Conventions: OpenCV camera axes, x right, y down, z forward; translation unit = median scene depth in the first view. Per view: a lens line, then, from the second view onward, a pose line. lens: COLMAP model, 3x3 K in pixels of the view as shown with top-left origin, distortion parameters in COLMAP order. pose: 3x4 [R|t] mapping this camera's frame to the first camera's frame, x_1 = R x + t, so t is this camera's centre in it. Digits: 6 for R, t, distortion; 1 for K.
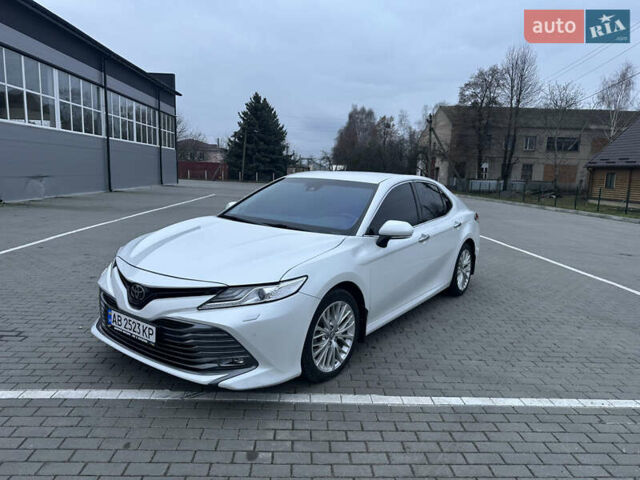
lens RADIAL K [[448.8, 0, 320.0], [0, 448.8, 240.0], [0, 0, 1]] dist [0.084265, -0.124288]
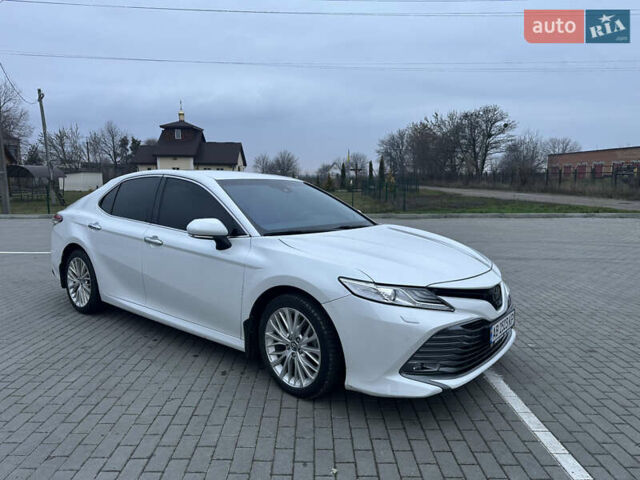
lens RADIAL K [[448.8, 0, 320.0], [0, 448.8, 240.0], [0, 0, 1]] dist [0.084265, -0.124288]
pose [[0.036948, -0.165345, 0.985544, -0.106636], [0.149774, 0.975994, 0.158127, -0.017021], [-0.988030, 0.141766, 0.060825, 0.099775]]
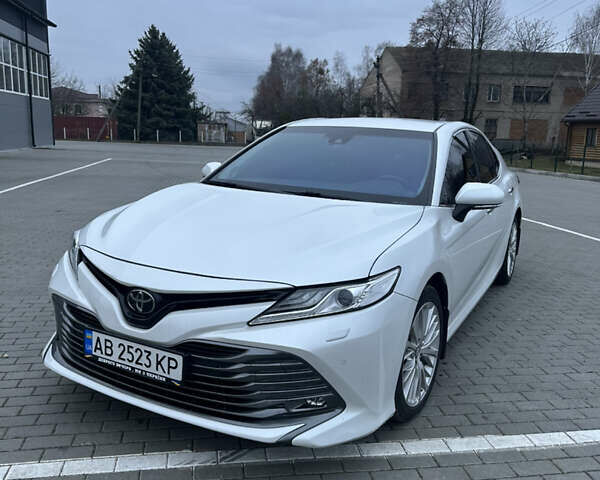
lens RADIAL K [[561.2, 0, 303.2], [0, 561.2, 234.6], [0, 0, 1]] dist [0.113258, -0.220940]
pose [[0.992164, -0.028503, 0.121647, -0.020552], [0.024587, 0.999134, 0.033577, 0.000086], [-0.122499, -0.030323, 0.992005, 0.014813]]
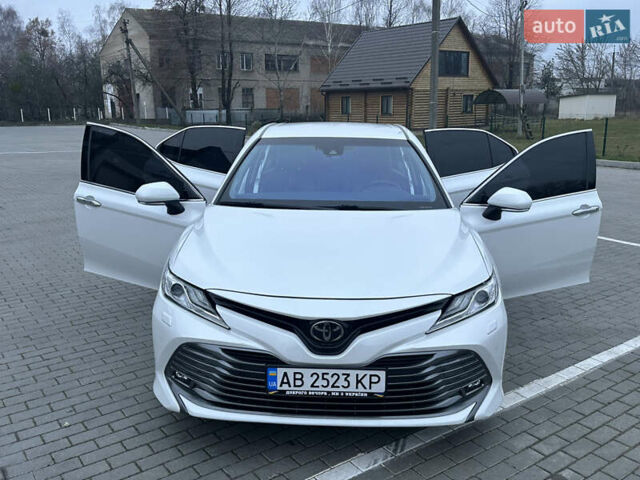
lens RADIAL K [[595.9, 0, 323.1], [0, 595.9, 232.6], [0, 0, 1]] dist [0.116539, -0.214168]
pose [[0.831261, -0.154434, 0.534000, -0.066198], [0.116310, 0.987691, 0.104586, -0.009921], [-0.543579, -0.024829, 0.838991, 0.018292]]
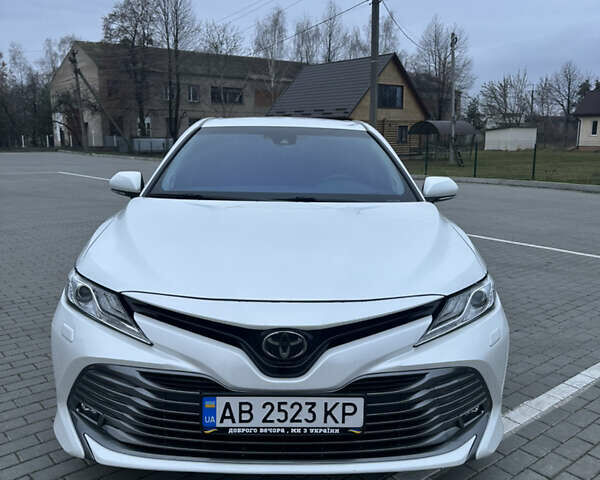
lens RADIAL K [[561.2, 0, 303.2], [0, 561.2, 234.6], [0, 0, 1]] dist [0.113258, -0.220940]
pose [[0.794107, -0.134506, 0.592707, -0.056677], [0.114163, 0.990856, 0.071905, -0.003992], [-0.596959, 0.010565, 0.802202, 0.036093]]
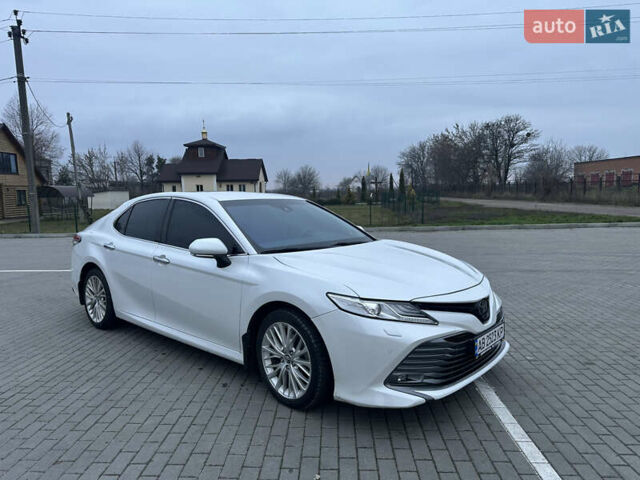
lens RADIAL K [[448.8, 0, 320.0], [0, 448.8, 240.0], [0, 0, 1]] dist [0.084265, -0.124288]
pose [[0.084685, -0.137220, 0.986914, -0.110402], [0.171347, 0.977723, 0.121239, -0.017511], [-0.981564, 0.158837, 0.106311, 0.093850]]
